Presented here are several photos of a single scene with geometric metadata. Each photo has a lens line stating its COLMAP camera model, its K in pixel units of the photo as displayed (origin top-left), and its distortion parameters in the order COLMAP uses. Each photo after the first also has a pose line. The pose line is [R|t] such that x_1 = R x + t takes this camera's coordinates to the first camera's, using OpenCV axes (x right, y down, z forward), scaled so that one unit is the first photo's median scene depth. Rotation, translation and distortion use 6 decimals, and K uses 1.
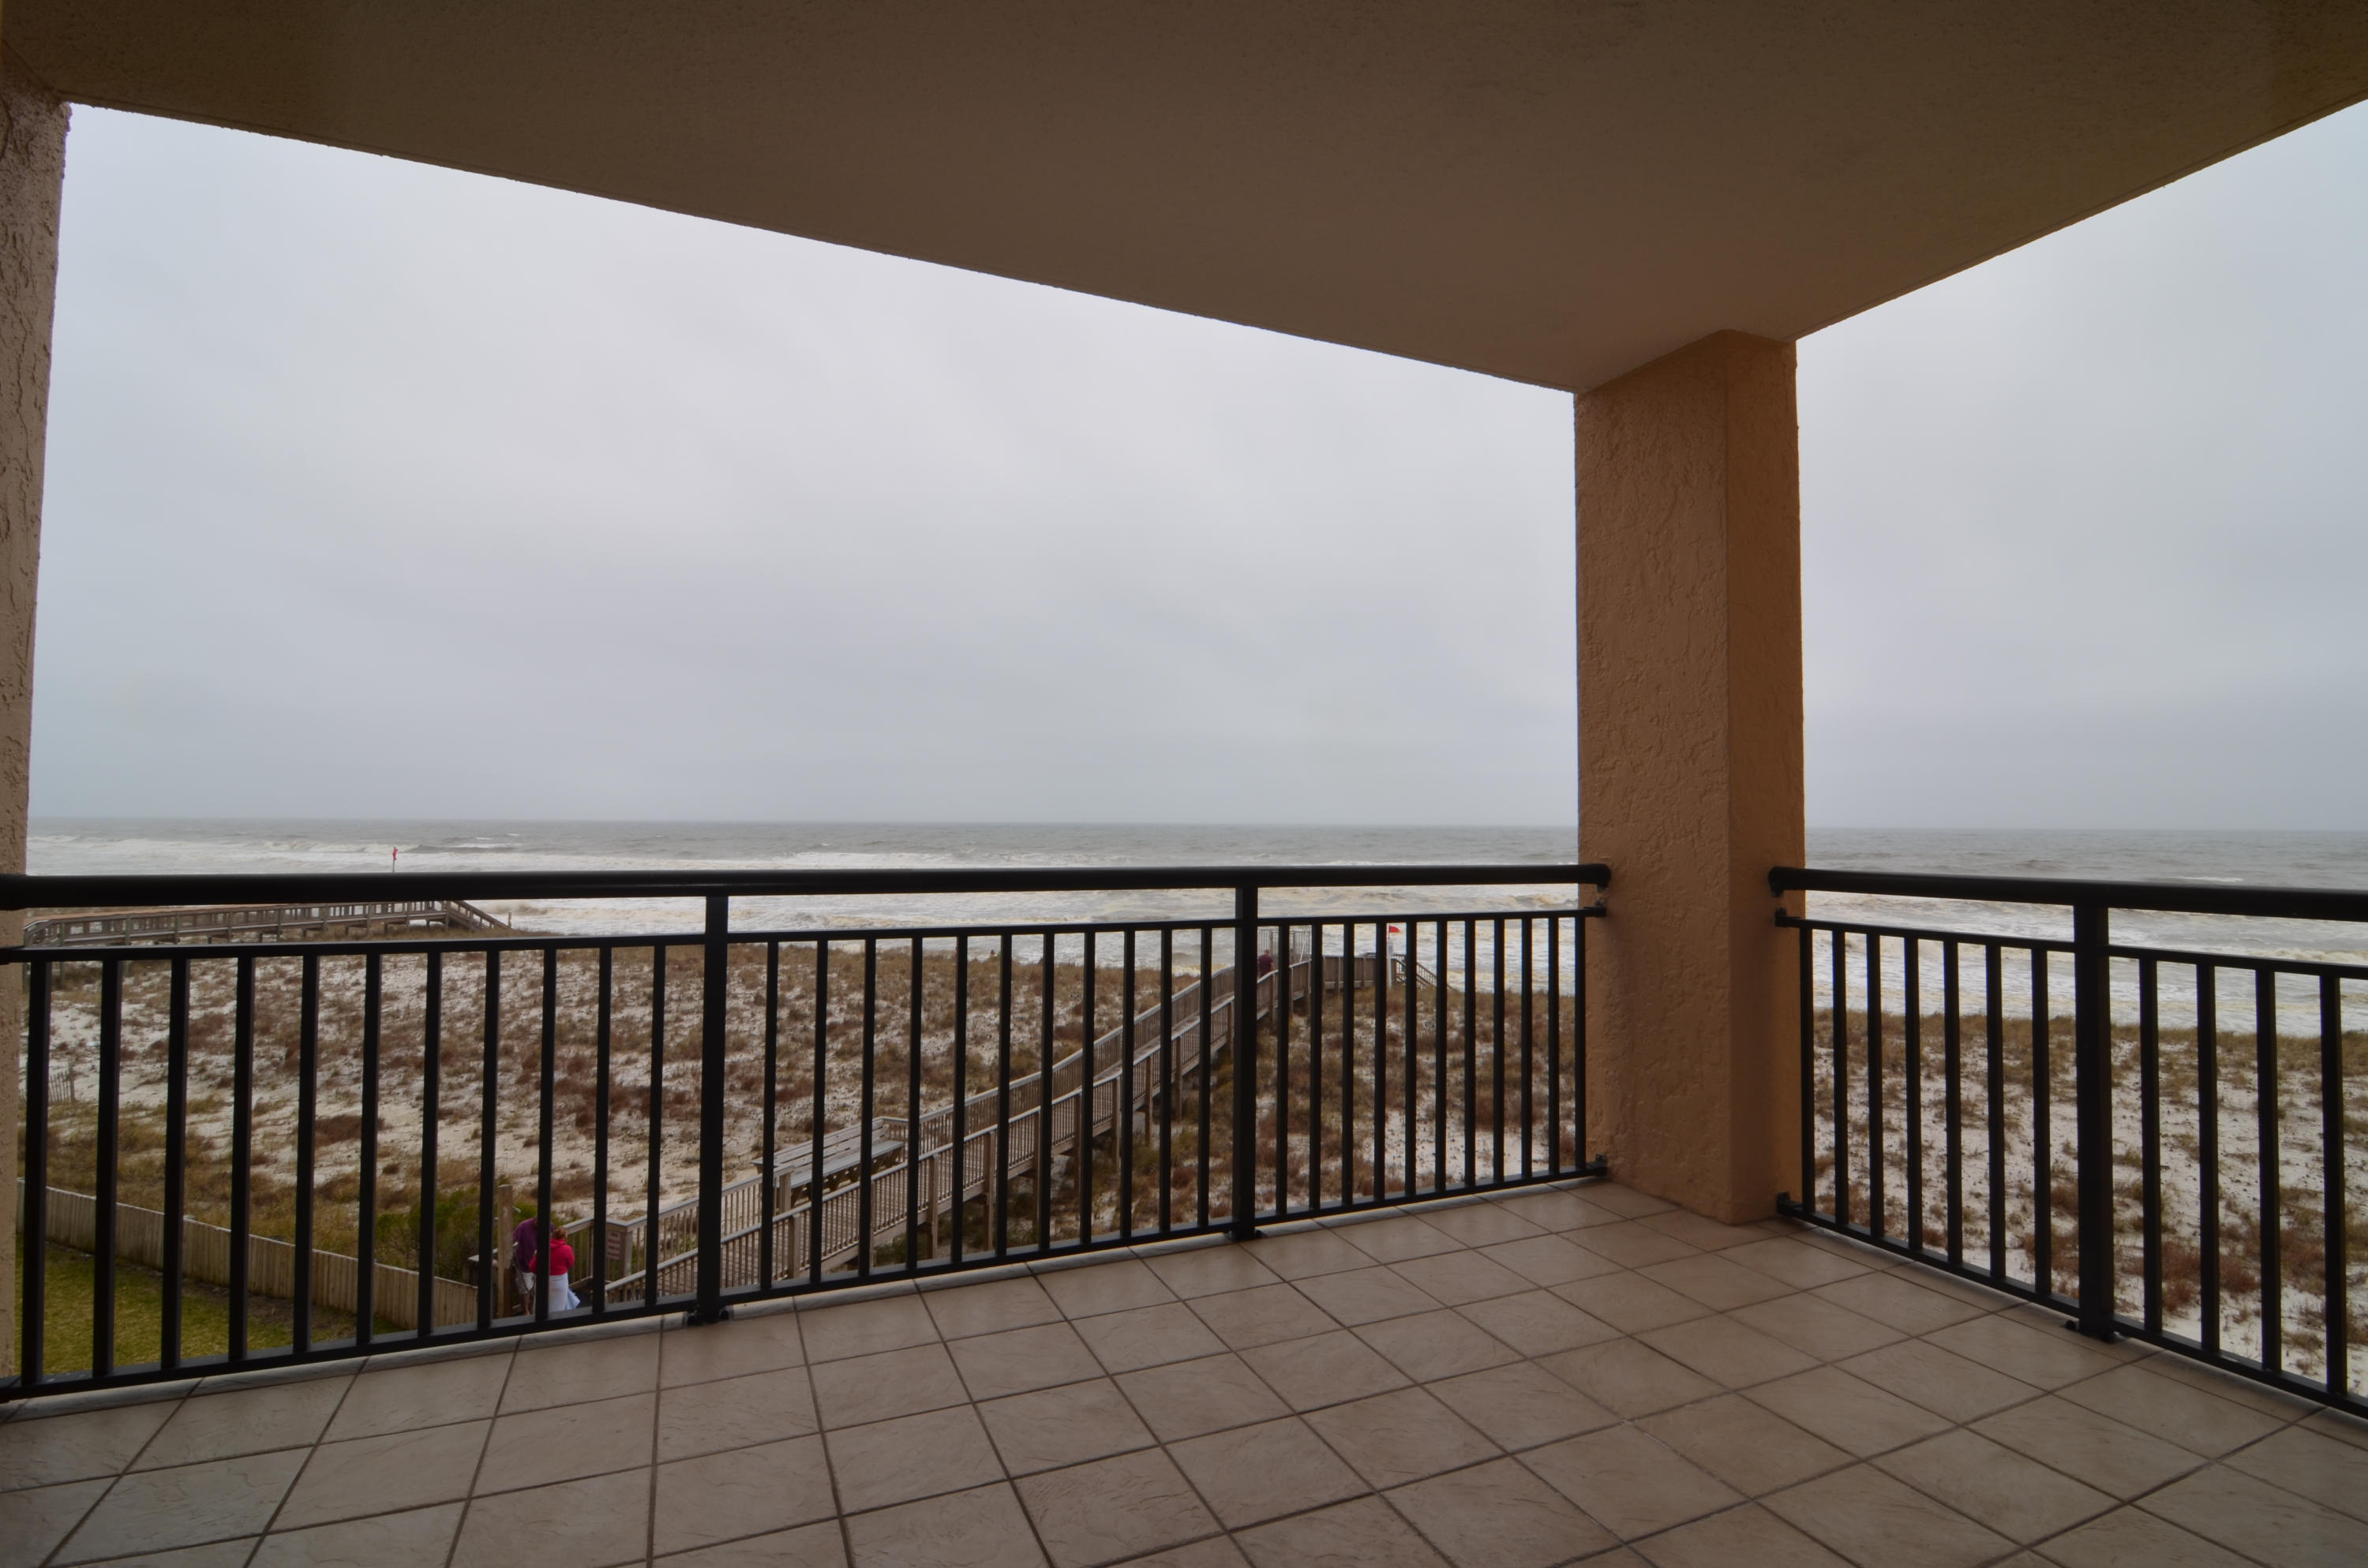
lens RADIAL K [[1128.9, 0, 1197.7], [0, 1128.9, 784.6], [0, 0, 1]] dist [-0.005380, -0.010409]
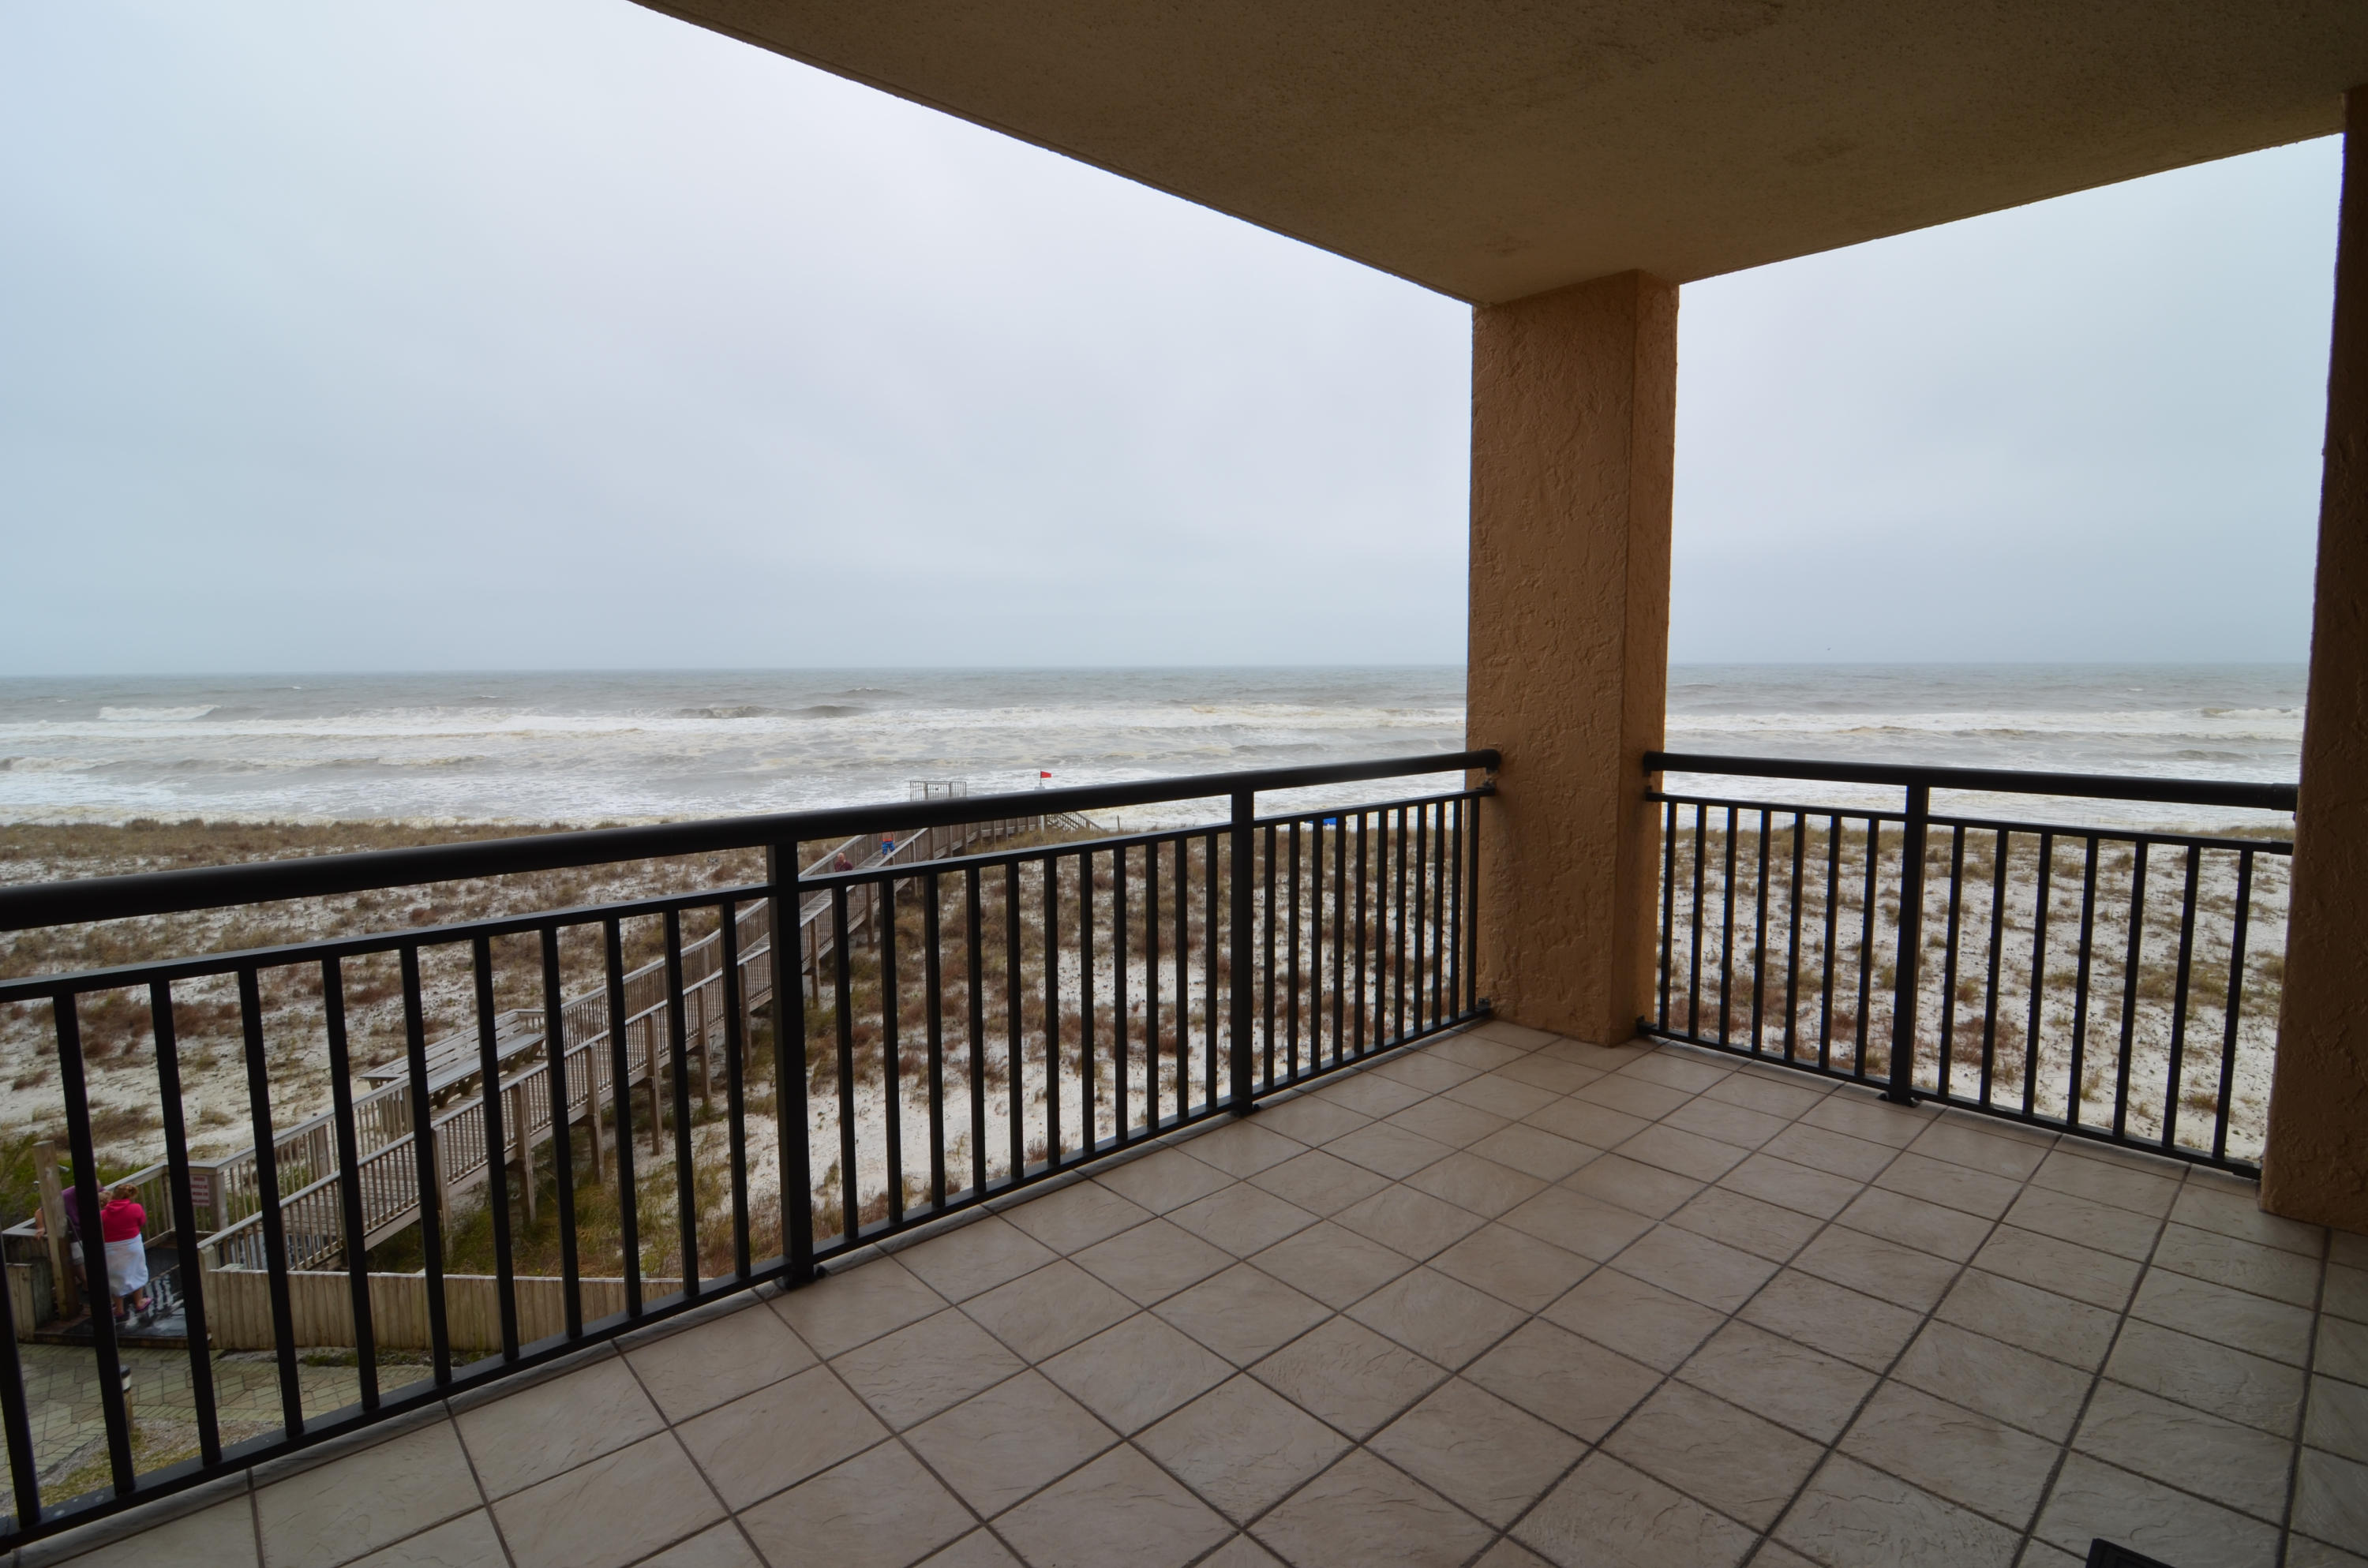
lens RADIAL K [[1128.9, 0, 1197.7], [0, 1128.9, 784.6], [0, 0, 1]] dist [-0.005380, -0.010409]
pose [[0.946141, -0.045741, 0.320507, -0.286543], [0.000750, 0.990276, 0.139114, -0.052440], [-0.323753, -0.131381, 0.936975, 0.034788]]
